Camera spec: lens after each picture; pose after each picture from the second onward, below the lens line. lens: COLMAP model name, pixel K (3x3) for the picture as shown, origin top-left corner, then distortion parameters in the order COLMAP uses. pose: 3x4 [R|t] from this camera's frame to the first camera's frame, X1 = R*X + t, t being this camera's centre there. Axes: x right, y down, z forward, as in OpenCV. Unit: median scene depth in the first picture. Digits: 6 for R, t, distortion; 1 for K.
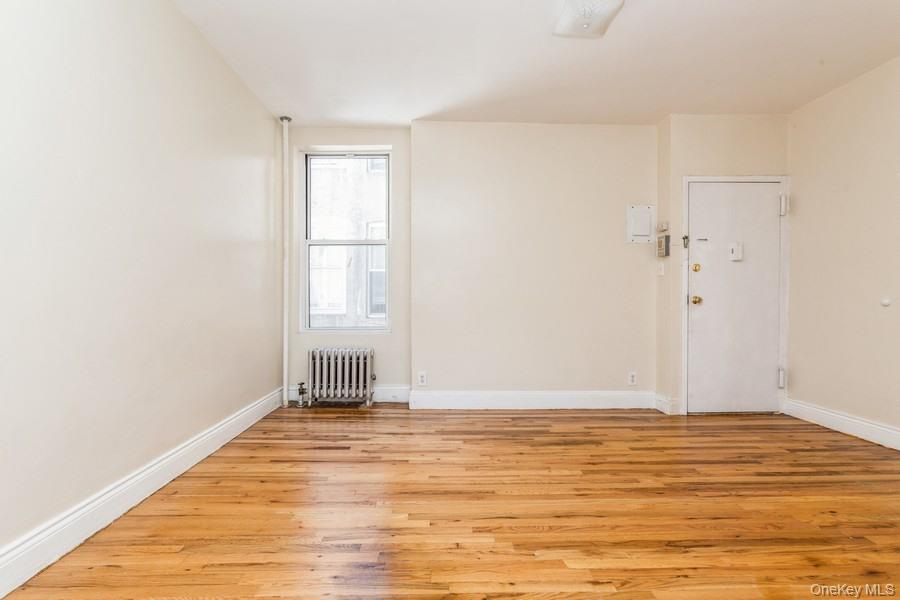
lens RADIAL K [[411.0, 0, 448.1], [0, 411.0, 299.0], [0, 0, 1]] dist [-0.002493, 0.001082]
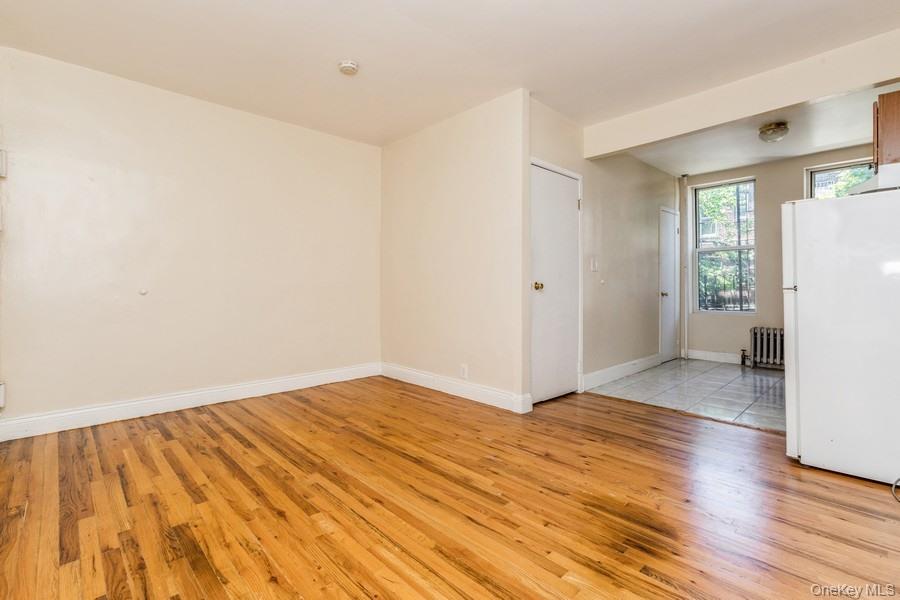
lens RADIAL K [[411.0, 0, 446.7], [0, 411.0, 294.9], [0, 0, 1]] dist [-0.002493, 0.001082]
pose [[-0.666296, -0.017286, 0.745487, -0.447137], [-0.004542, 0.999807, 0.019123, -0.007259], [-0.745673, 0.009355, -0.666246, 1.453475]]
